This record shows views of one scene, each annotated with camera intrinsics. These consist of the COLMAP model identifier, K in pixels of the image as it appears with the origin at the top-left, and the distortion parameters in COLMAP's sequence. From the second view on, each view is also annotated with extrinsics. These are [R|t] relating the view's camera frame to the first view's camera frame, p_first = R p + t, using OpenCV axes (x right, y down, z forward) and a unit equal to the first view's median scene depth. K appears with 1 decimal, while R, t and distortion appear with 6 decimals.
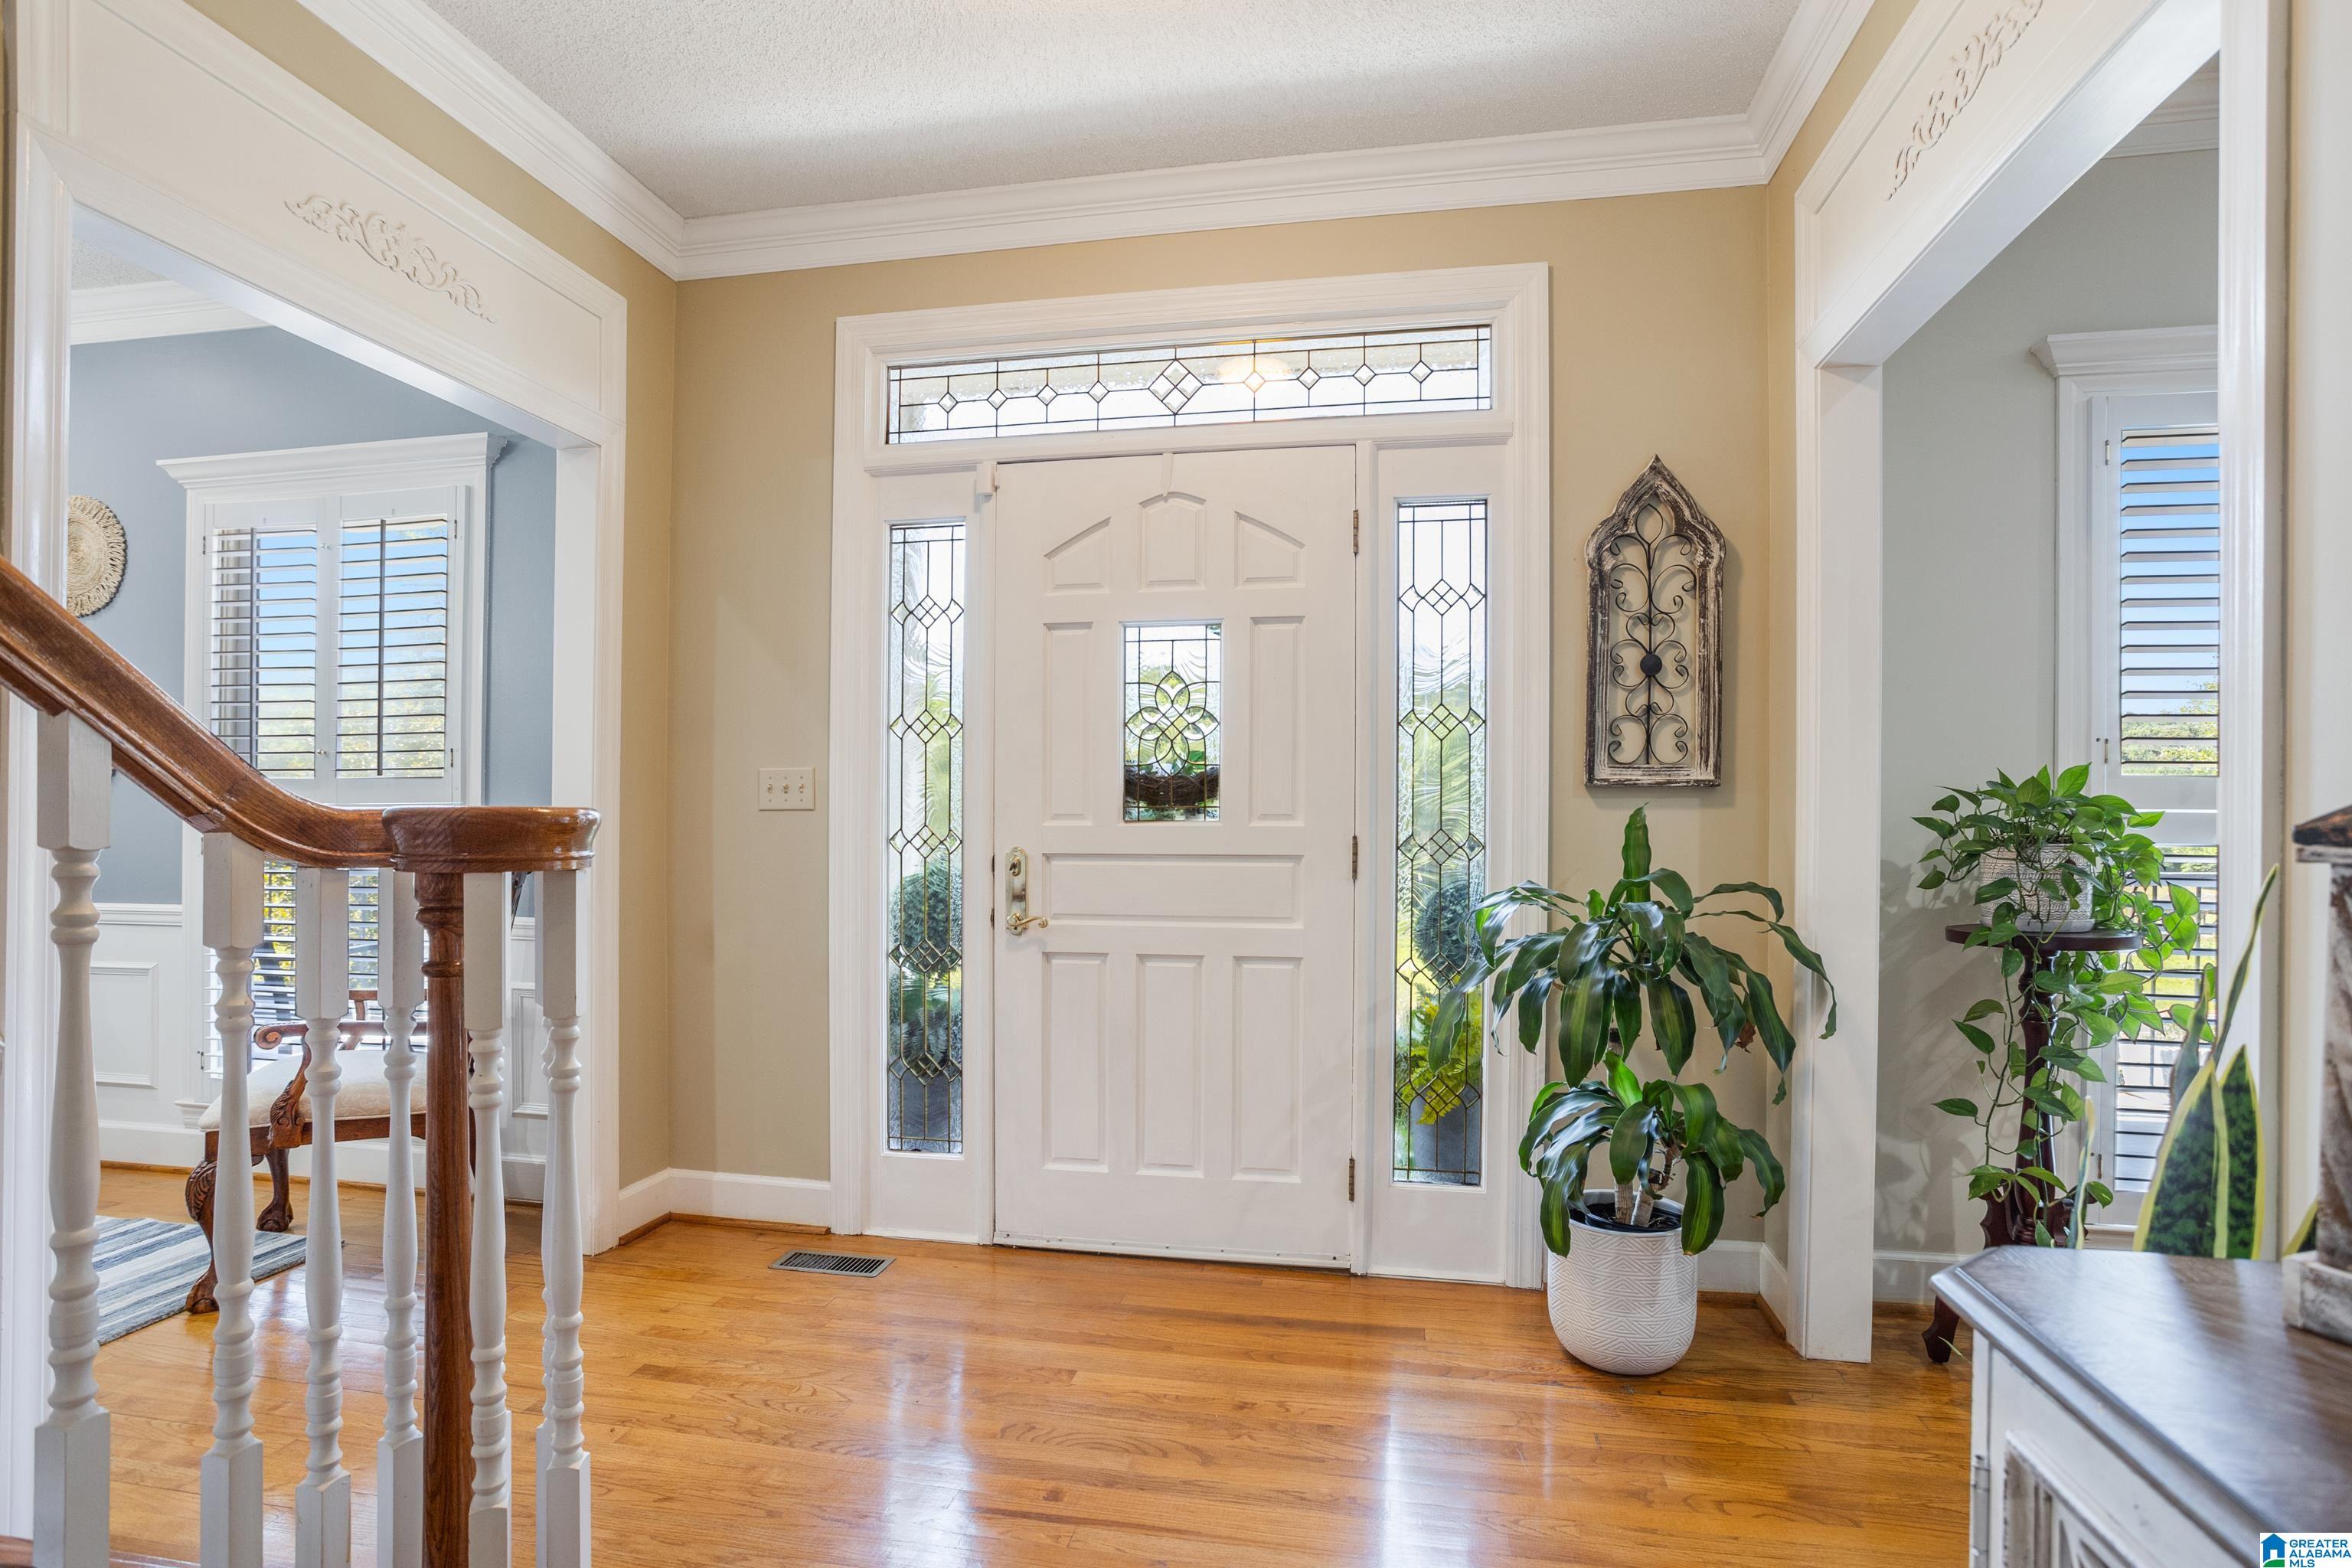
lens RADIAL K [[1363.6, 0, 1168.1], [0, 1363.6, 820.7], [0, 0, 1]] dist [-0.001812, 0.000185]
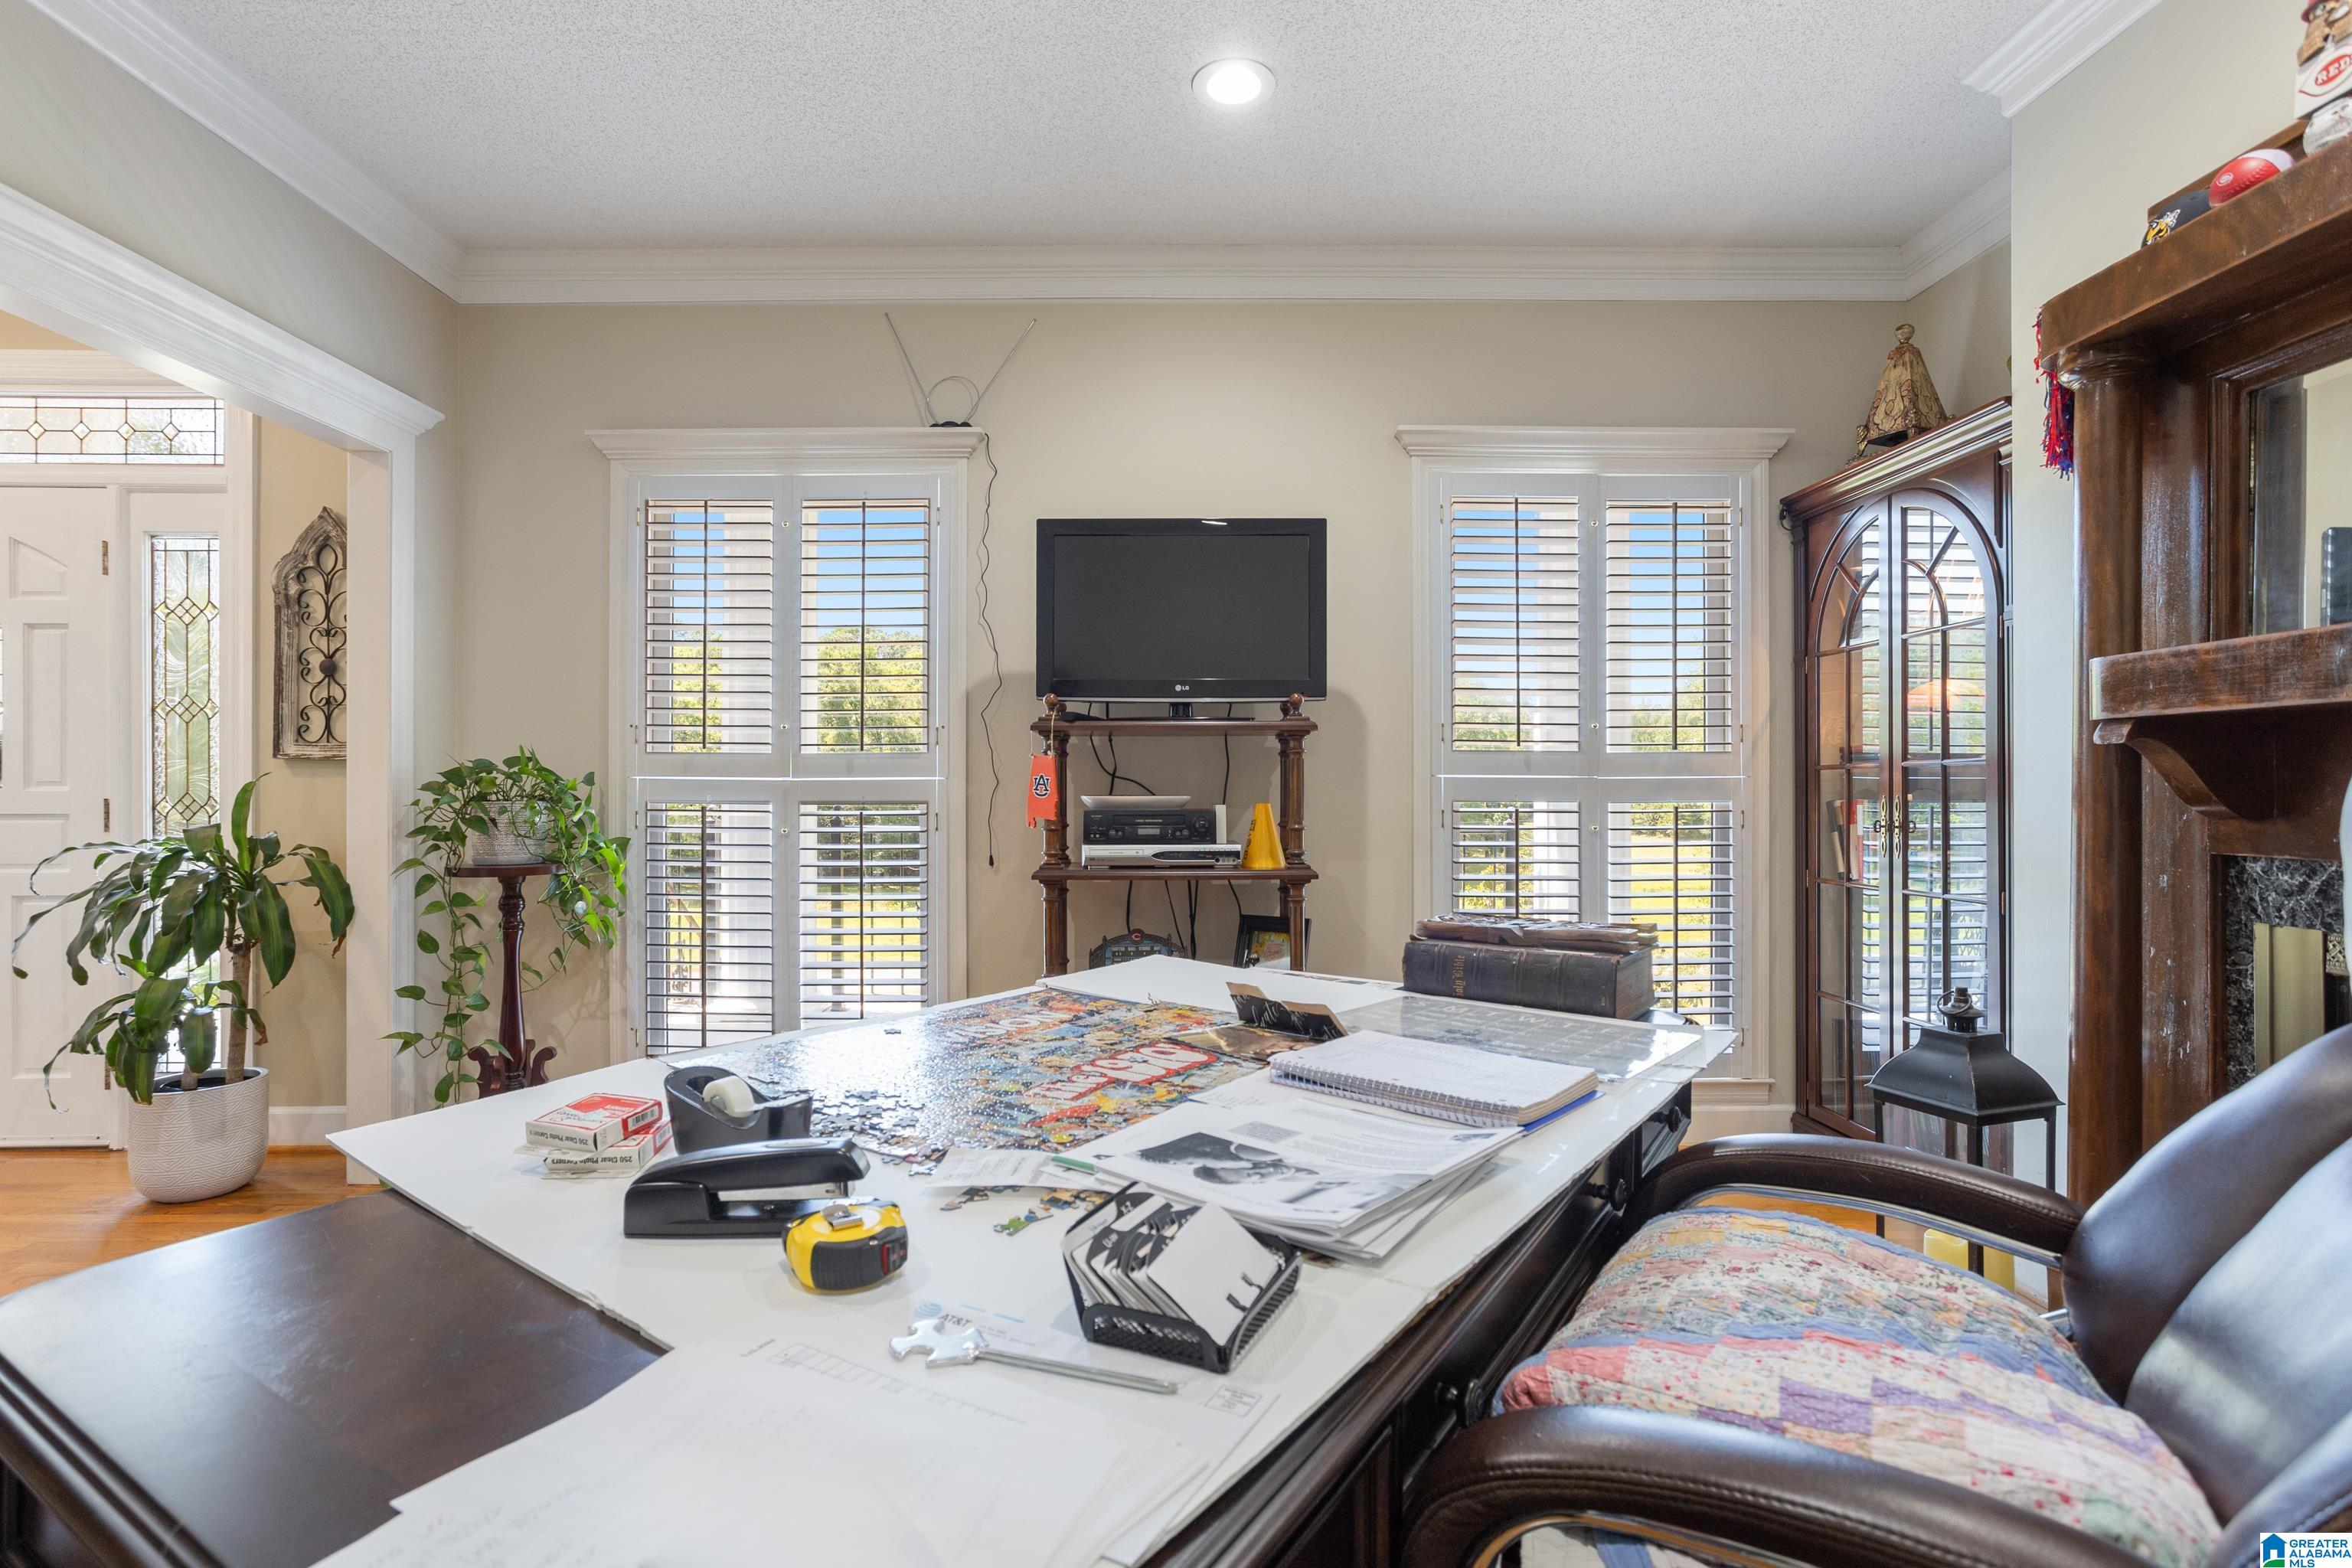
lens RADIAL K [[1167.4, 0, 1163.1], [0, 1167.4, 789.7], [0, 0, 1]] dist [-0.059254, 0.047089]
pose [[0.983360, -0.004452, 0.181615, 0.901287], [0.004876, 0.999986, -0.001890, 0.008984], [-0.181604, 0.002745, 0.983368, -0.216905]]
